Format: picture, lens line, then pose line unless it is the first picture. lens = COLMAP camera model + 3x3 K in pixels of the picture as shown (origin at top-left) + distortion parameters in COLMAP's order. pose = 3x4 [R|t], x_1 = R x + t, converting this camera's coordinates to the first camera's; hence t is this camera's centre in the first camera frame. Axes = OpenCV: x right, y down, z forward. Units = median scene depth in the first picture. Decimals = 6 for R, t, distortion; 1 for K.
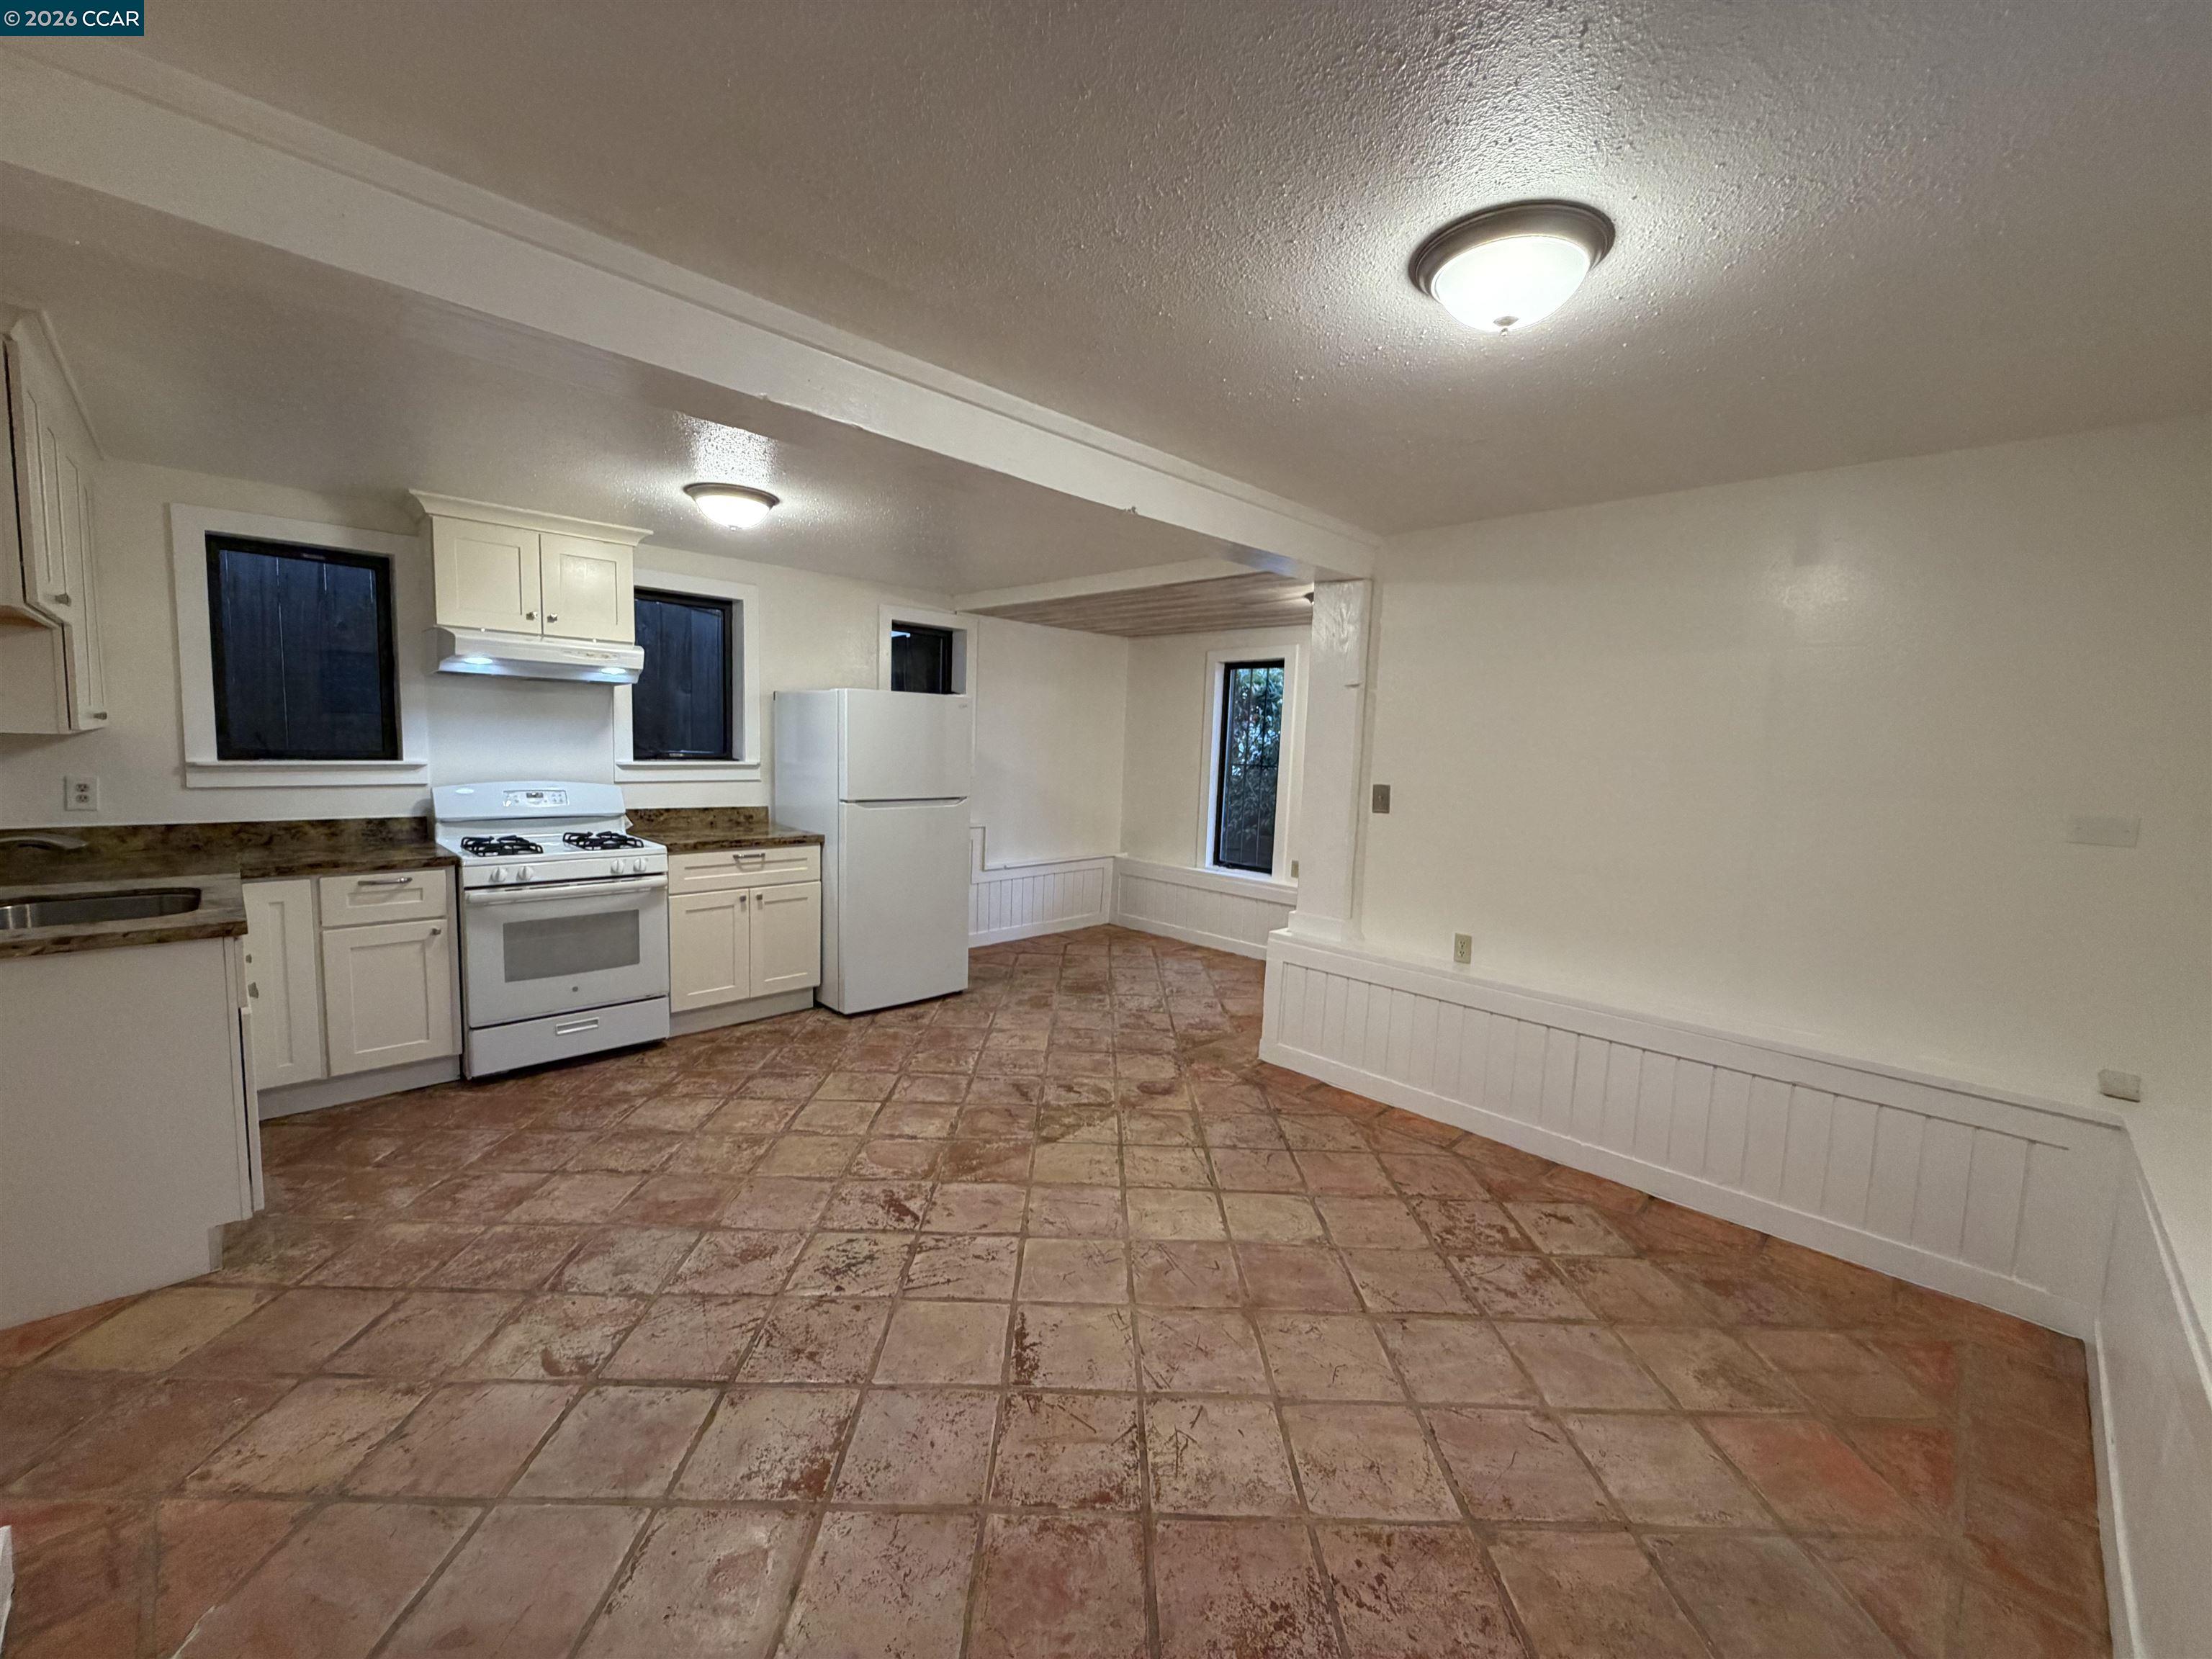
lens RADIAL K [[890.8, 0, 1094.8], [0, 890.8, 824.7], [0, 0, 1]] dist [-0.001672, 0.000253]
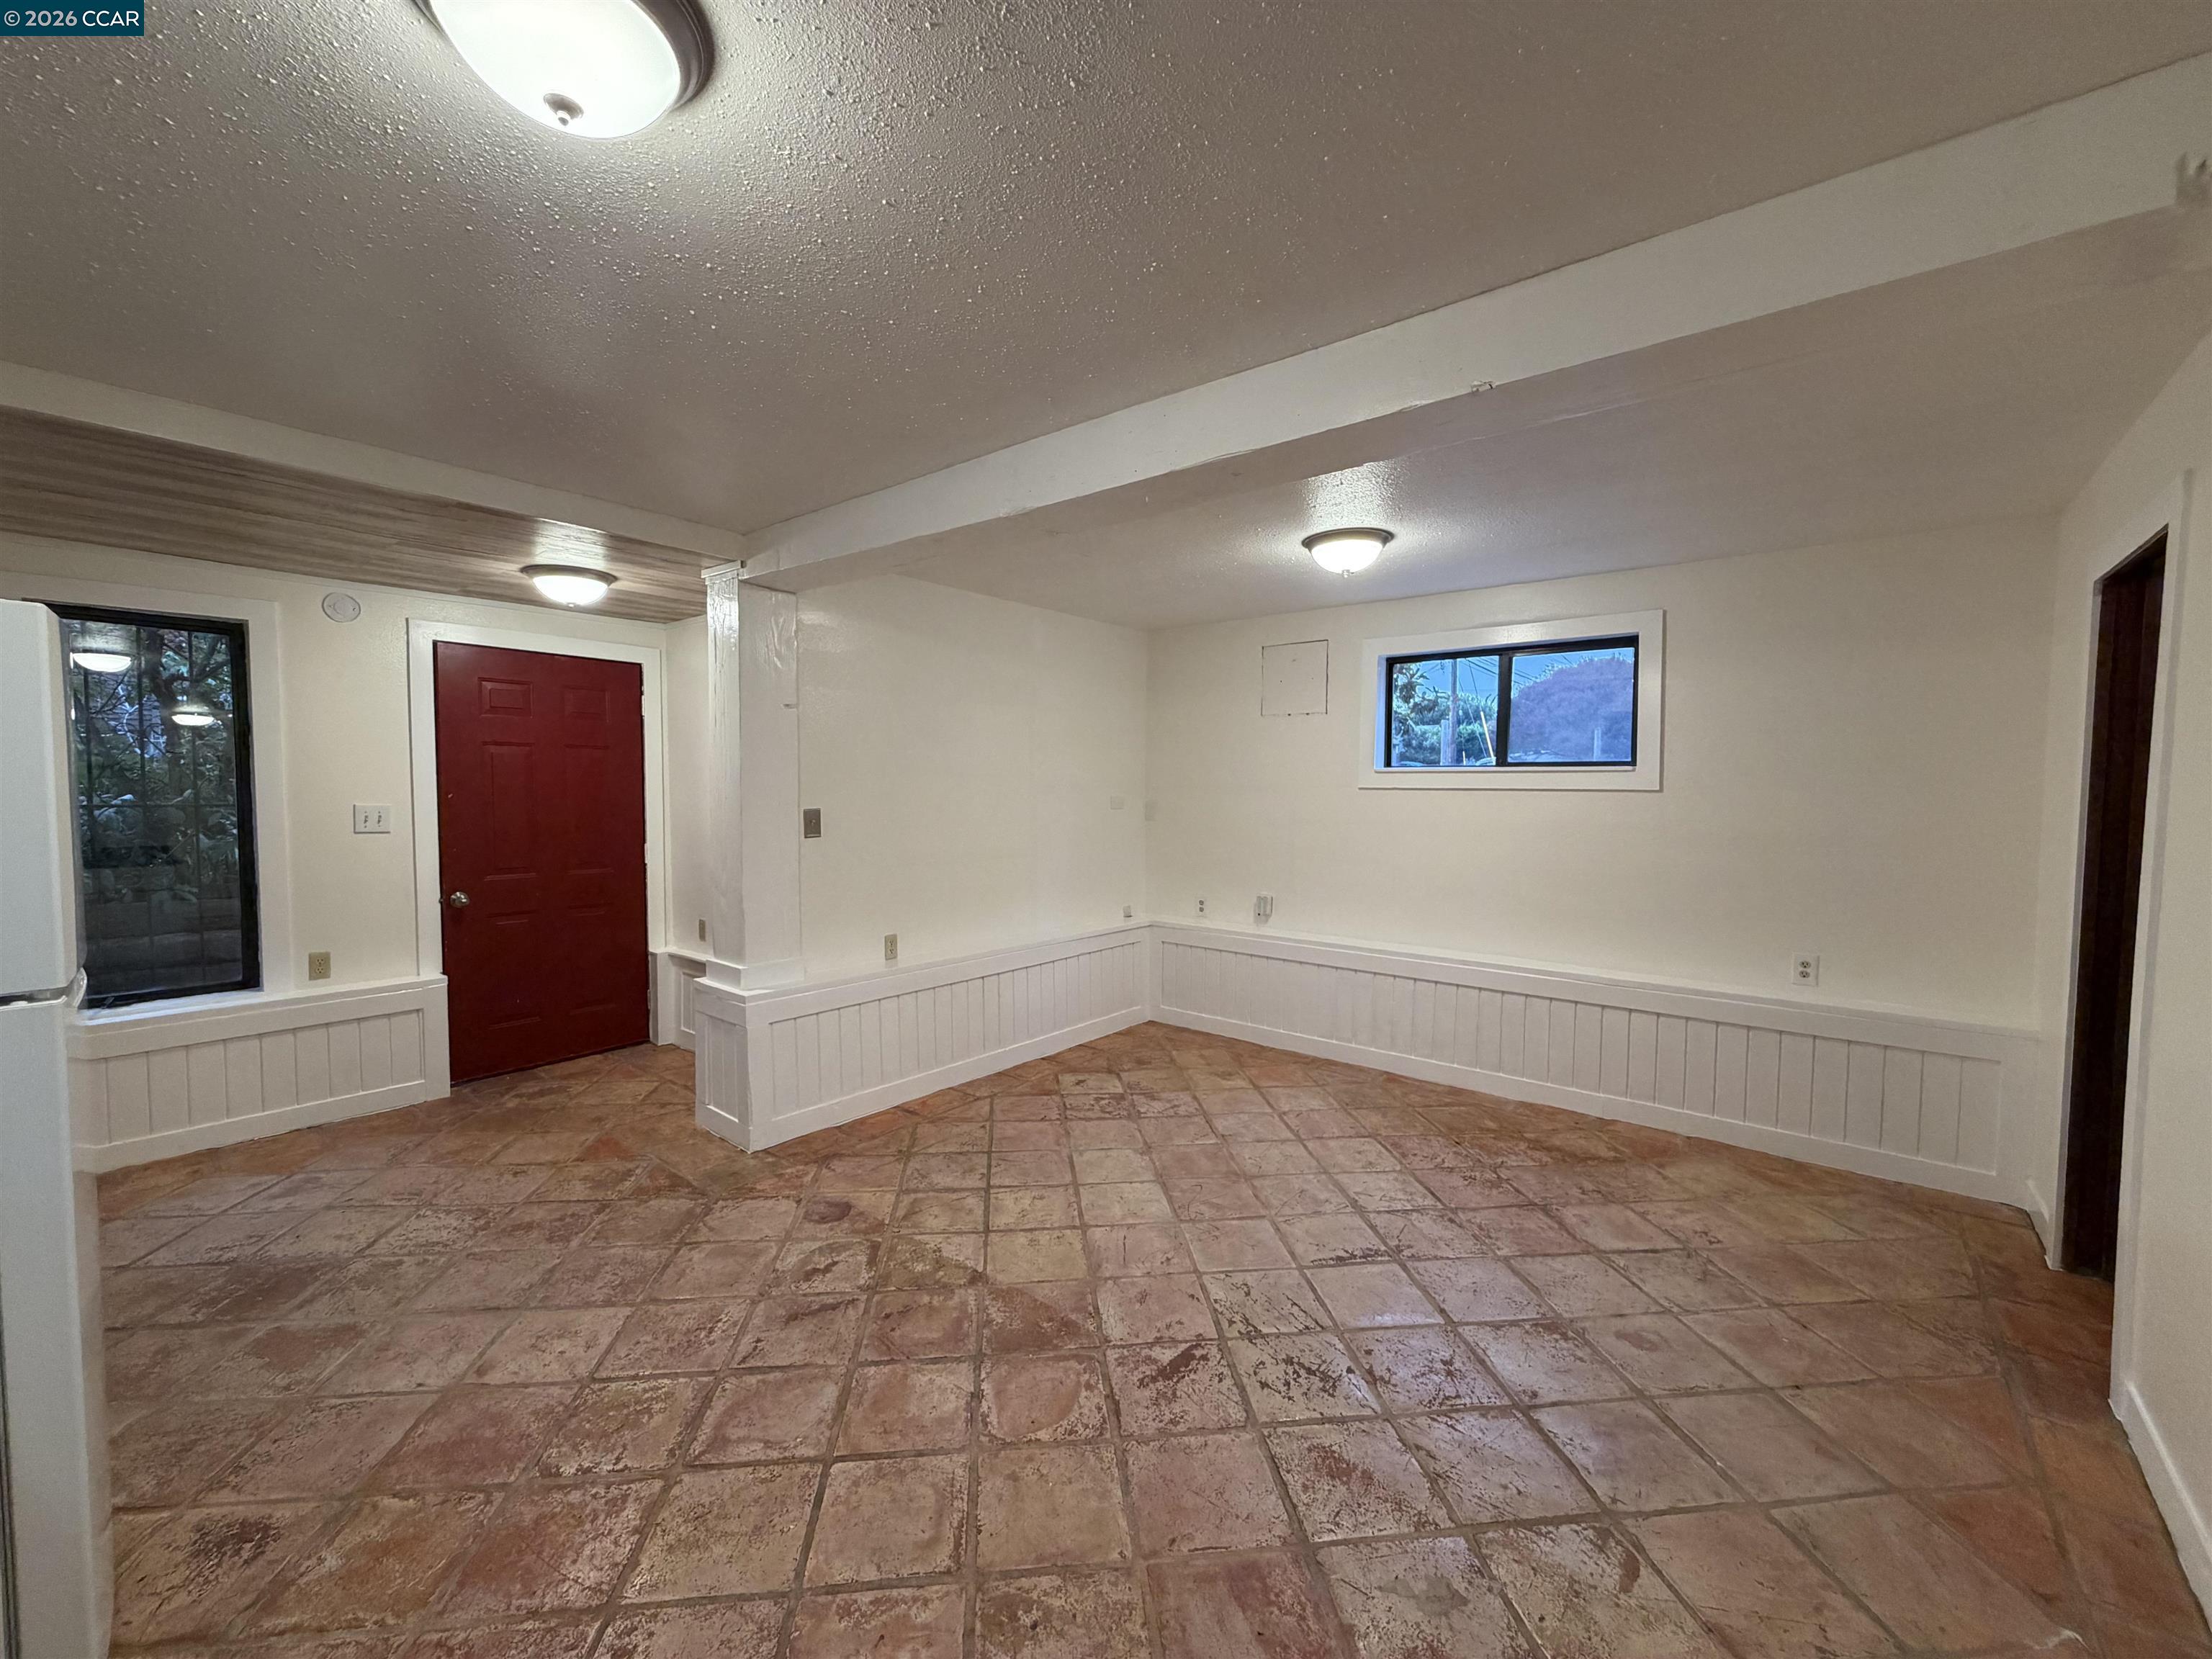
lens RADIAL K [[890.8, 0, 1103.8], [0, 890.8, 832.3], [0, 0, 1]] dist [-0.001672, 0.000253]
pose [[-0.110535, -0.089477, 0.989836, -1.013412], [0.084766, 0.991462, 0.099090, -0.132369], [-0.990251, 0.094857, -0.102007, 1.167651]]
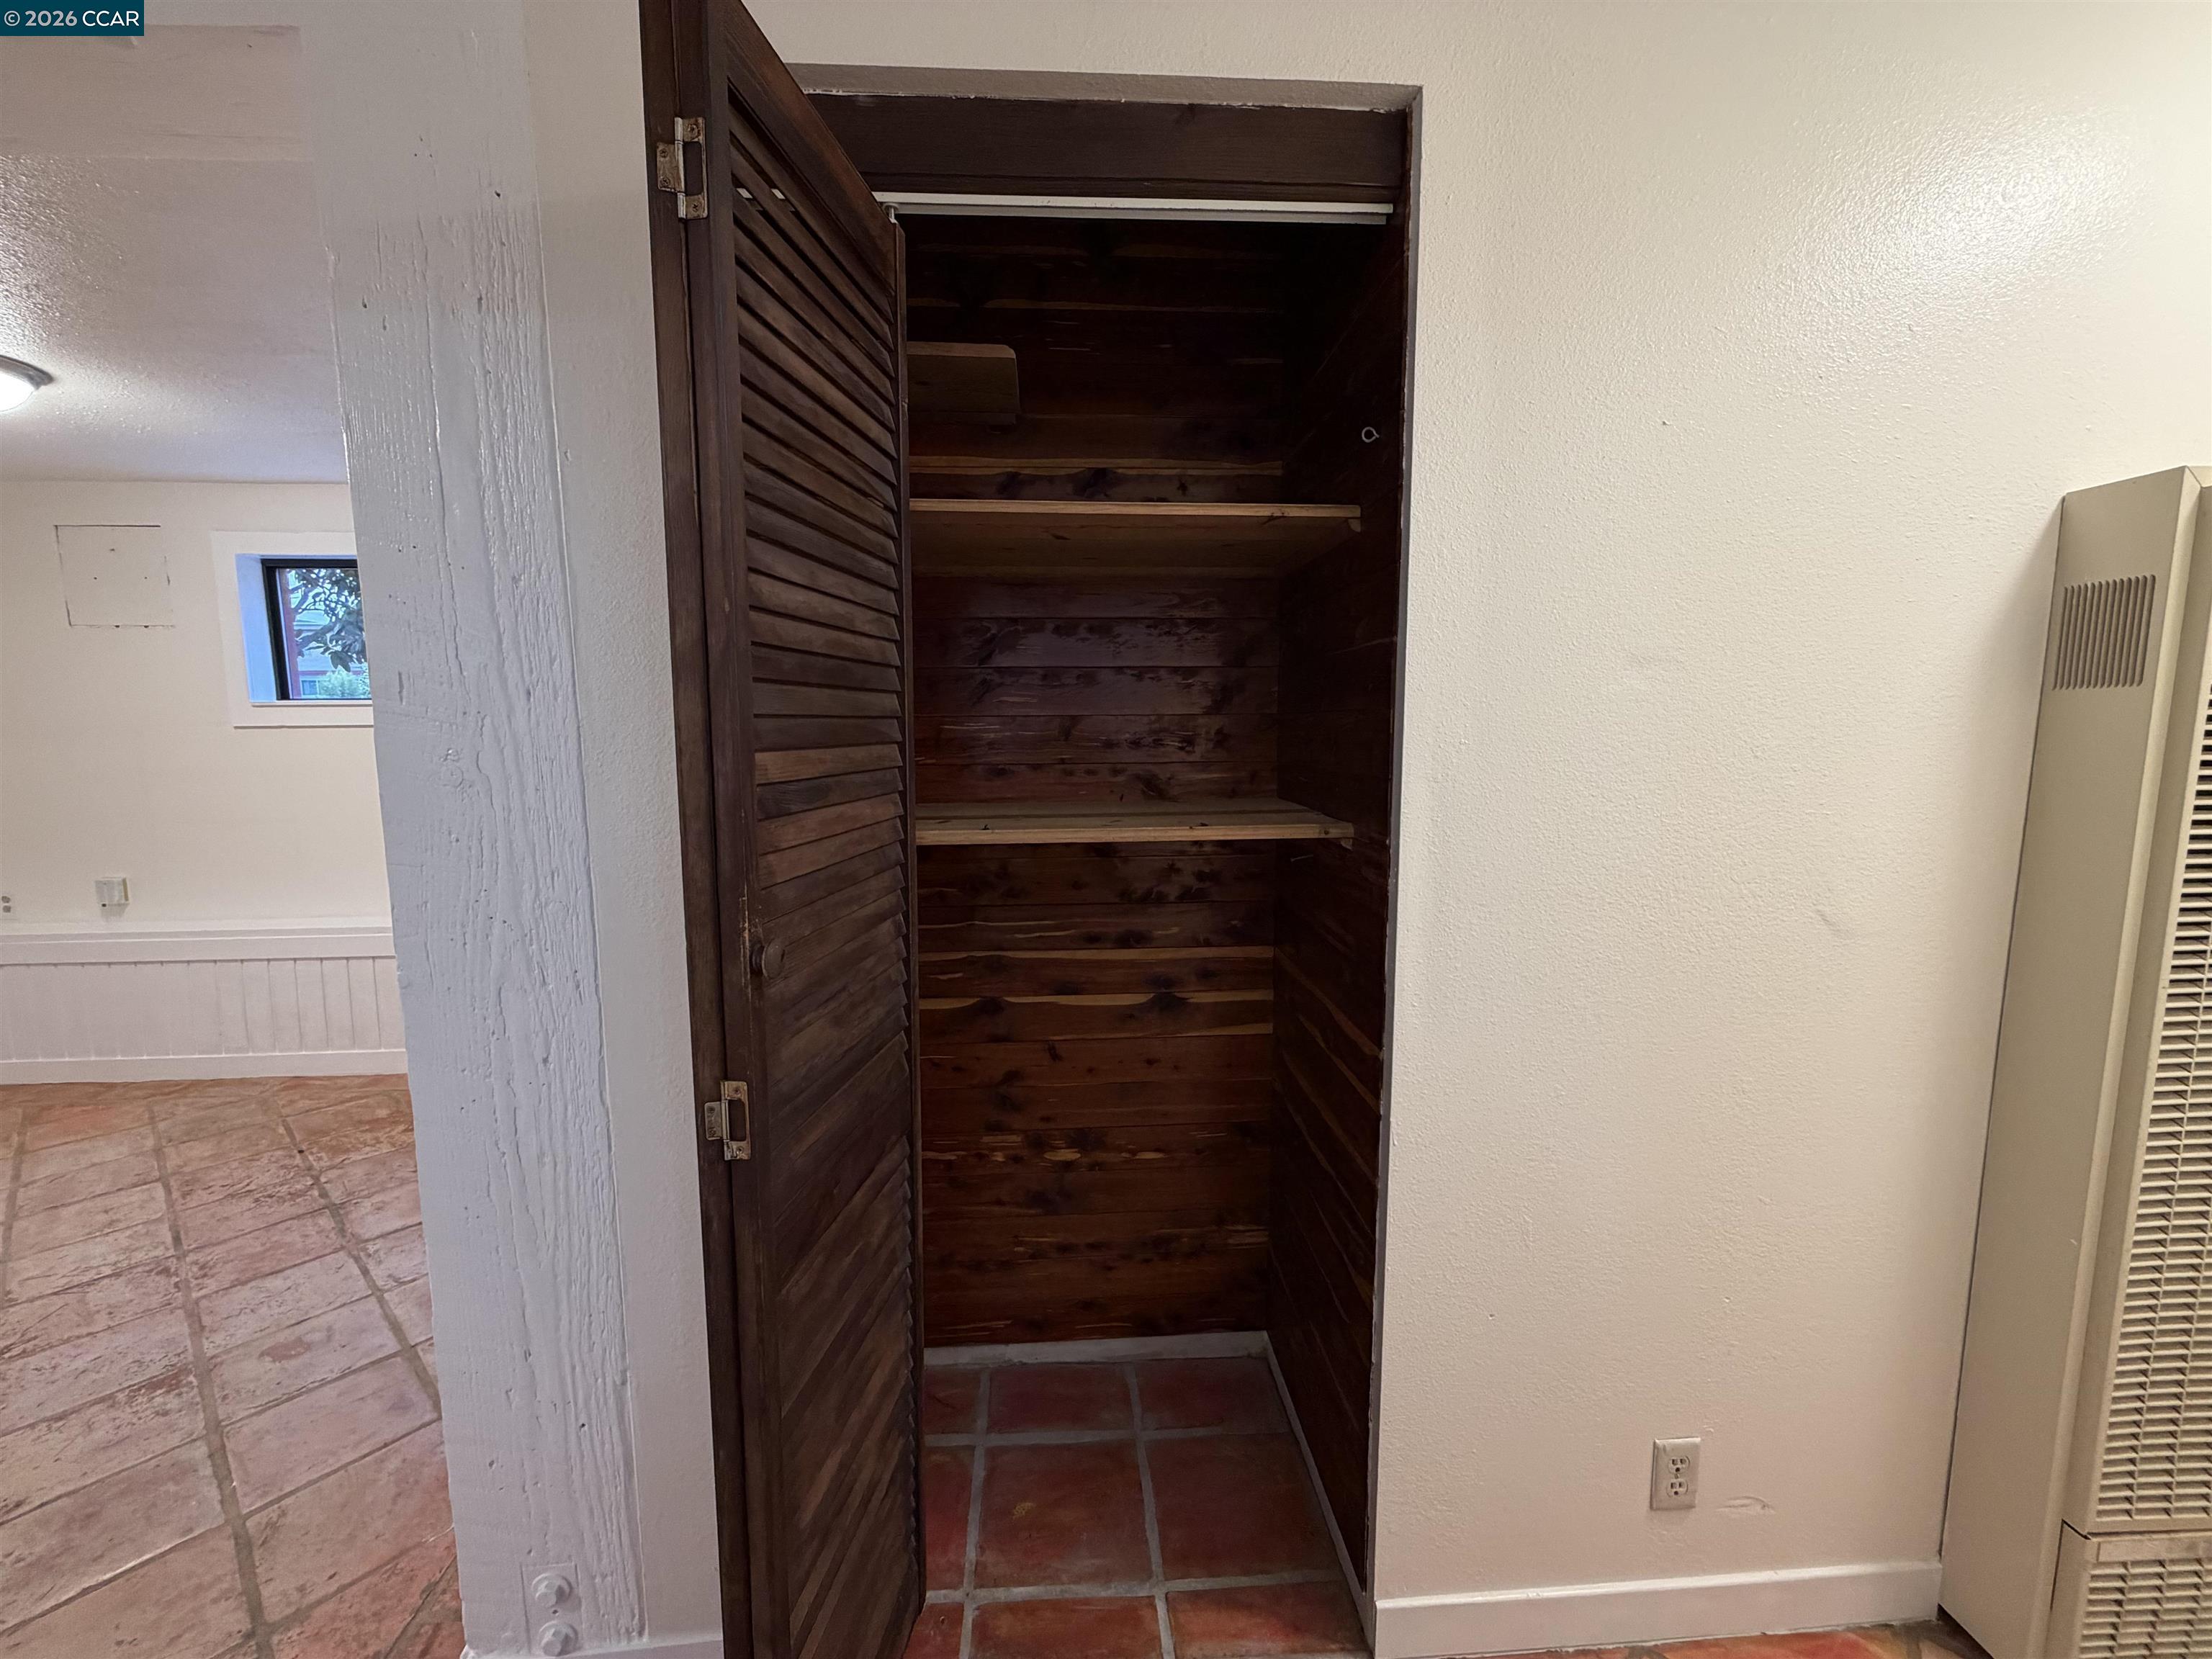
lens RADIAL K [[890.8, 0, 1107.4], [0, 890.8, 822.9], [0, 0, 1]] dist [-0.001672, 0.000253]
pose [[-0.754845, -0.101521, 0.647999, -1.240488], [0.047794, 0.976809, 0.208710, -0.077764], [-0.654160, 0.188514, -0.732487, 0.613528]]
